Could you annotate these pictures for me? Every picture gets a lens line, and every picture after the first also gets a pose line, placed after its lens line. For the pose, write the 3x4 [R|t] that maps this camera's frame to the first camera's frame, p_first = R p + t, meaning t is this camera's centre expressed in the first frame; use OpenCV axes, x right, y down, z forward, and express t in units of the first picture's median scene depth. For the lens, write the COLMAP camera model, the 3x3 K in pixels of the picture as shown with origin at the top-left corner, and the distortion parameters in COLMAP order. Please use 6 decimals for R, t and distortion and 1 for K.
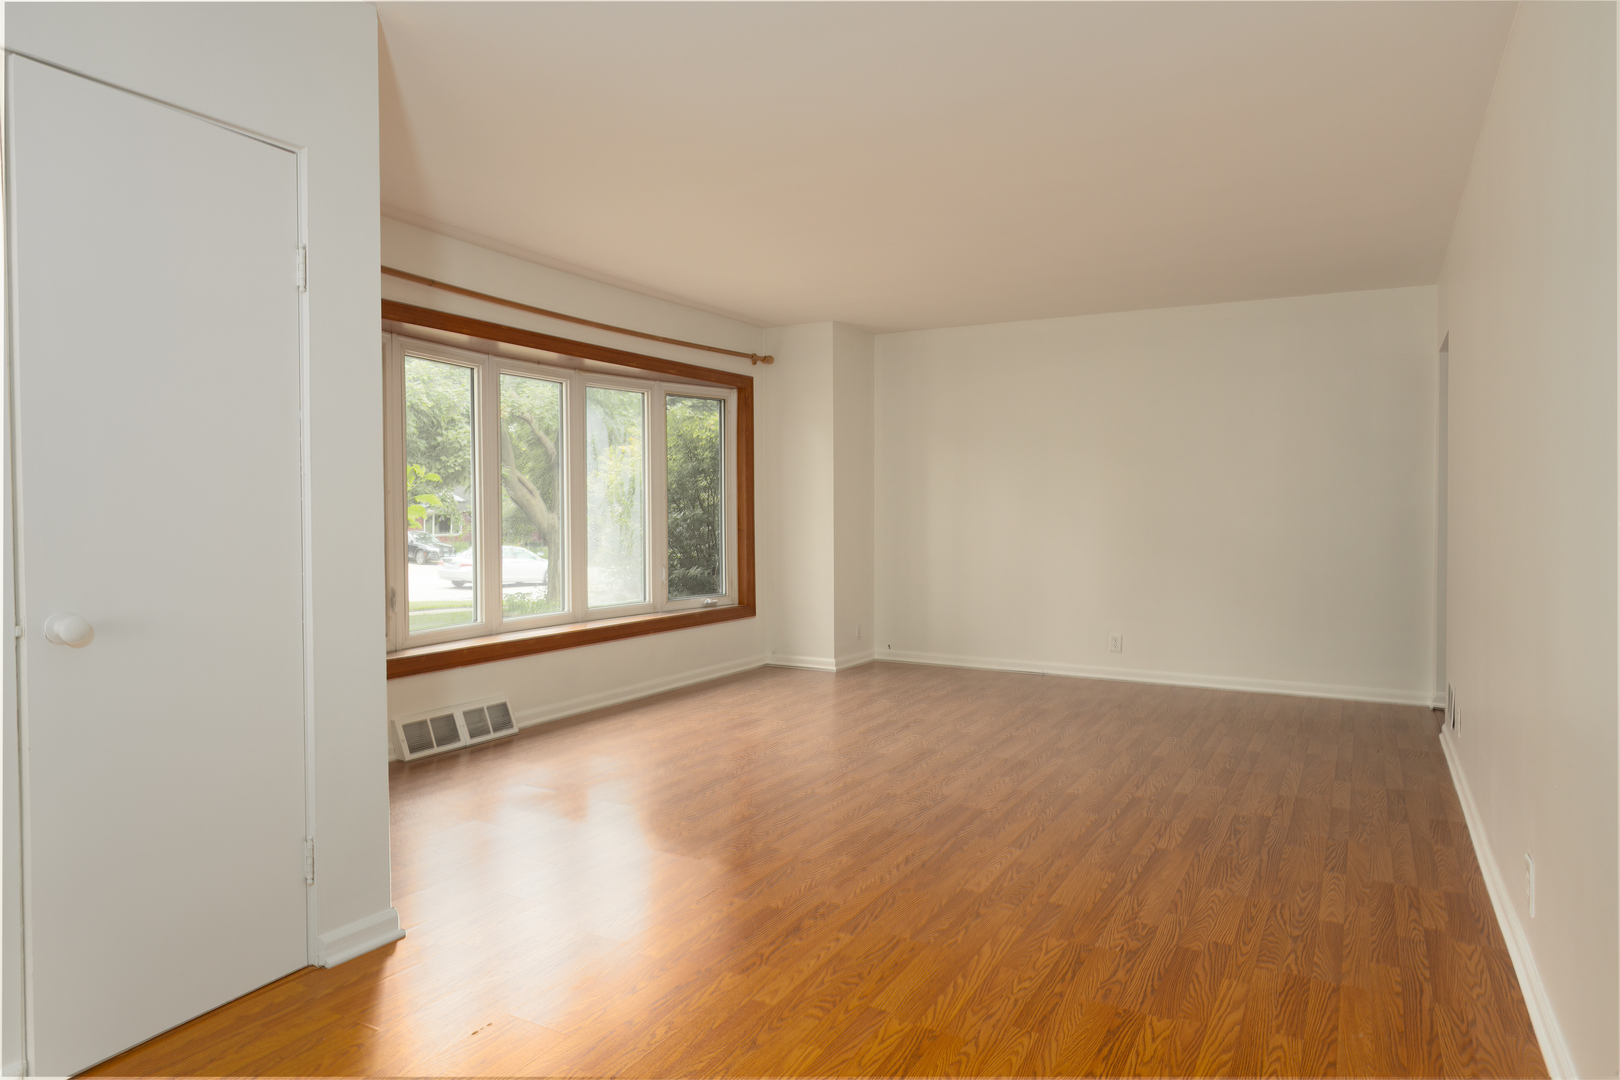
lens RADIAL K [[1057.5, 0, 810.0], [0, 1057.5, 540.0], [0, 0, 1]] dist [0.001573, 0.001109]
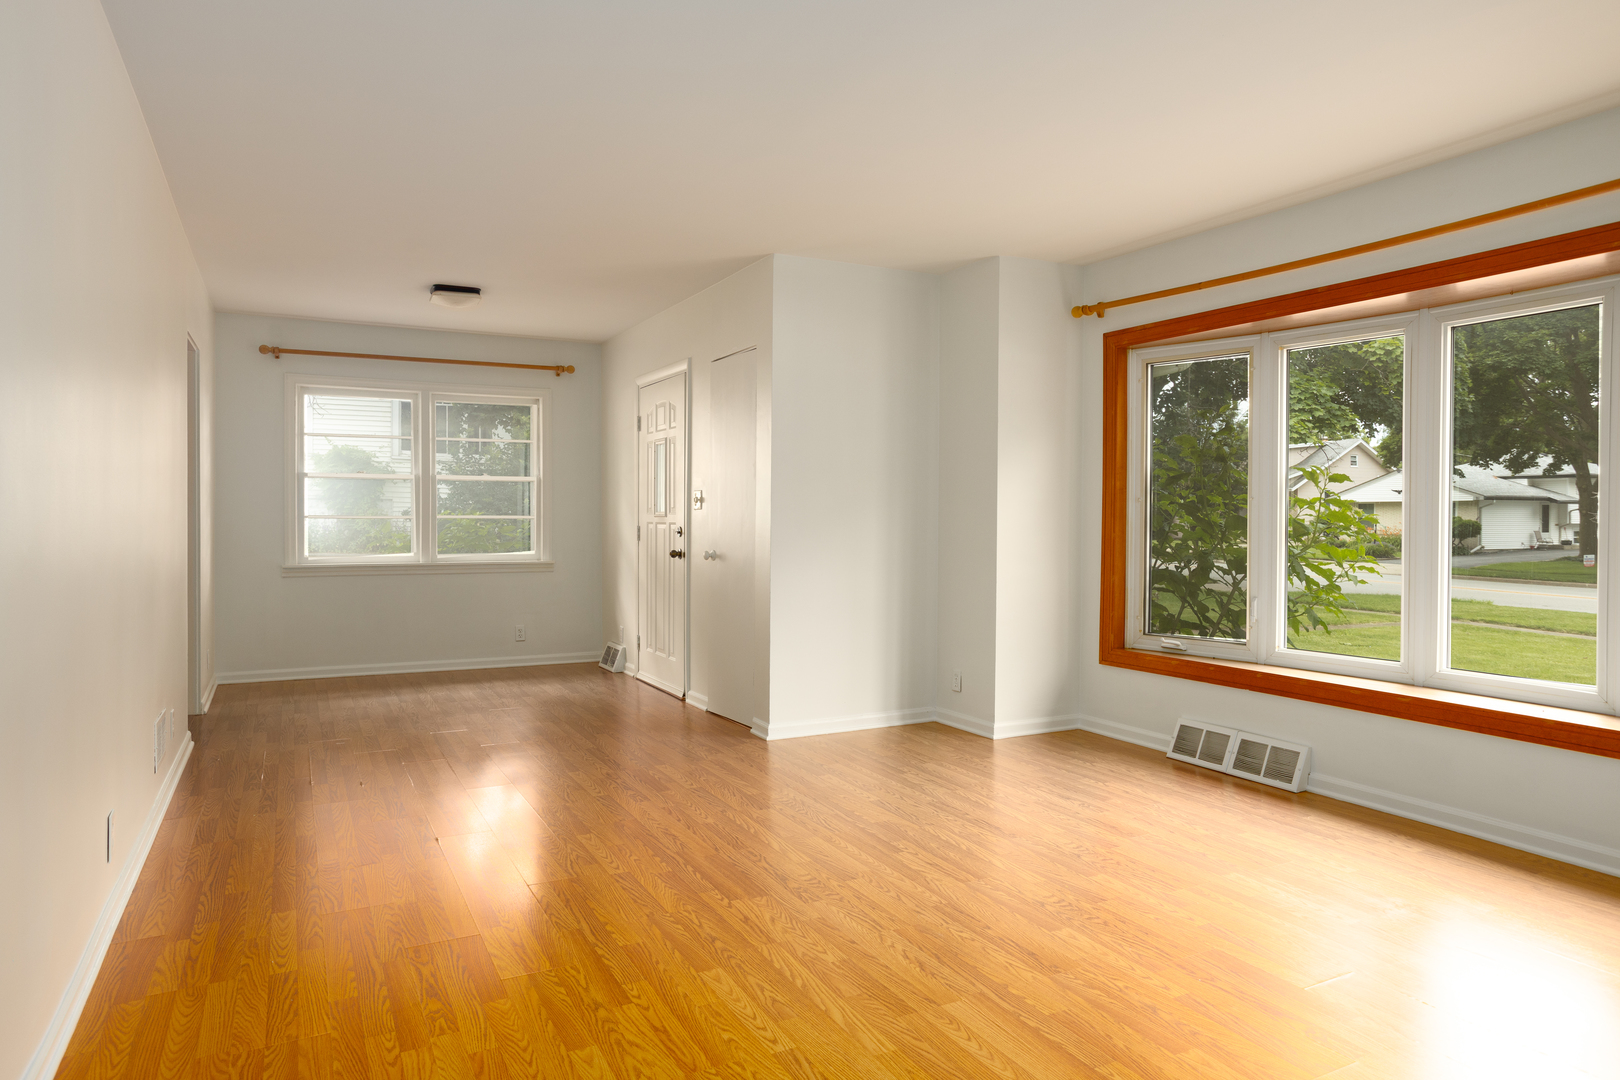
lens RADIAL K [[1057.5, 0, 810.0], [0, 1057.5, 540.0], [0, 0, 1]] dist [0.001573, 0.001109]
pose [[-0.588790, 0.015179, -0.808144, 0.774392], [-0.025330, 0.998986, 0.037219, -0.041122], [0.807889, 0.042385, -0.587808, 1.524621]]
